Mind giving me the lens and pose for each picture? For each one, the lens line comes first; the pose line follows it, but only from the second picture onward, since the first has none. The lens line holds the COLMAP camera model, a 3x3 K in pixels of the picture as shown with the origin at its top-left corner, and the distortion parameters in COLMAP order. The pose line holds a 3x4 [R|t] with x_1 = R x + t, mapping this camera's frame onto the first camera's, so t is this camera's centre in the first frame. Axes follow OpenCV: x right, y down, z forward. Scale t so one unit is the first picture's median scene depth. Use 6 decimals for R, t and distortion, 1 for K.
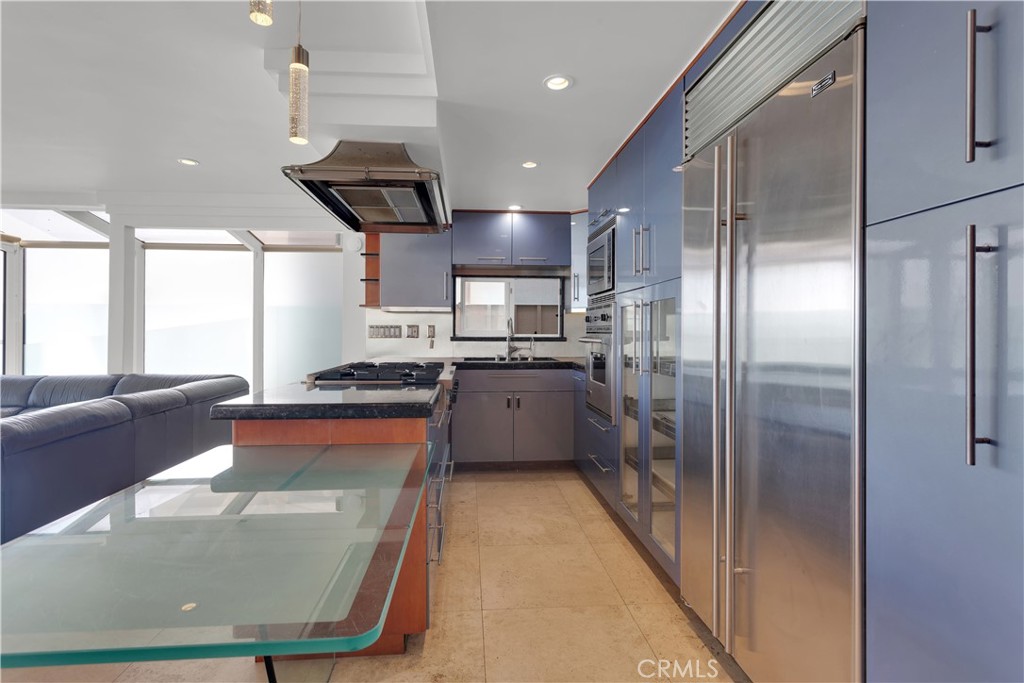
lens RADIAL K [[496.4, 0, 509.2], [0, 496.4, 339.5], [0, 0, 1]] dist [-0.004192, 0.001765]
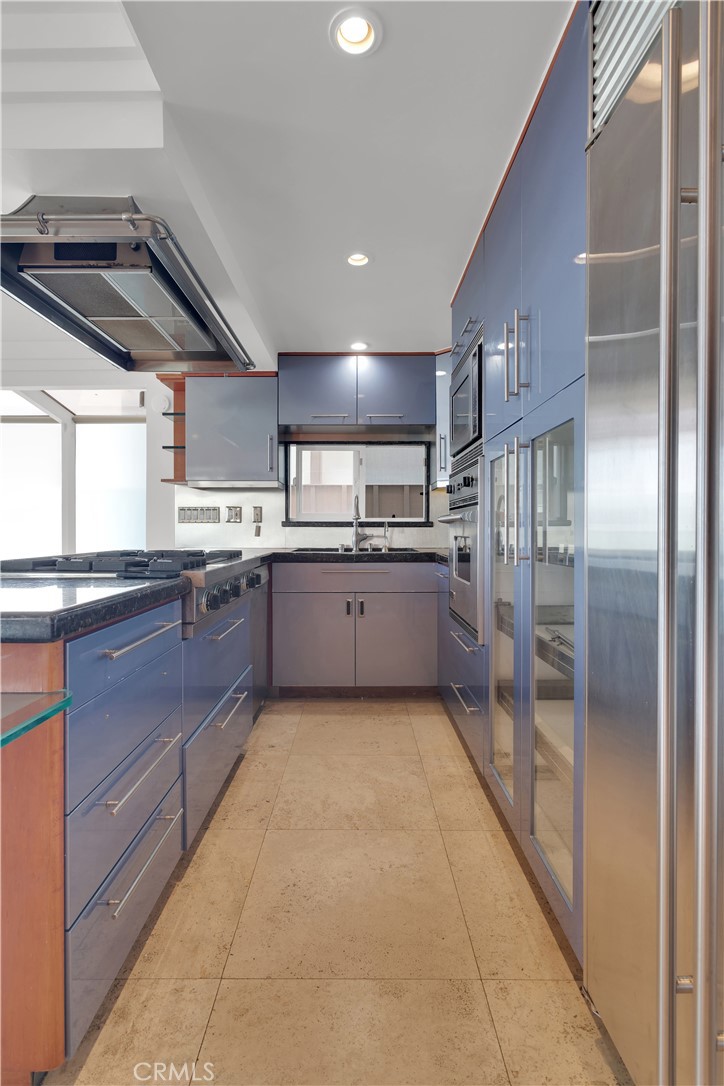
lens RADIAL K [[526.4, 0, 364.6], [0, 526.4, 539.5], [0, 0, 1]] dist [-0.004192, 0.001765]
pose [[0.997615, -0.001760, -0.069007, 0.096851], [0.001958, 0.999994, 0.002803, 0.029698], [0.069002, -0.002931, 0.997612, 0.271192]]
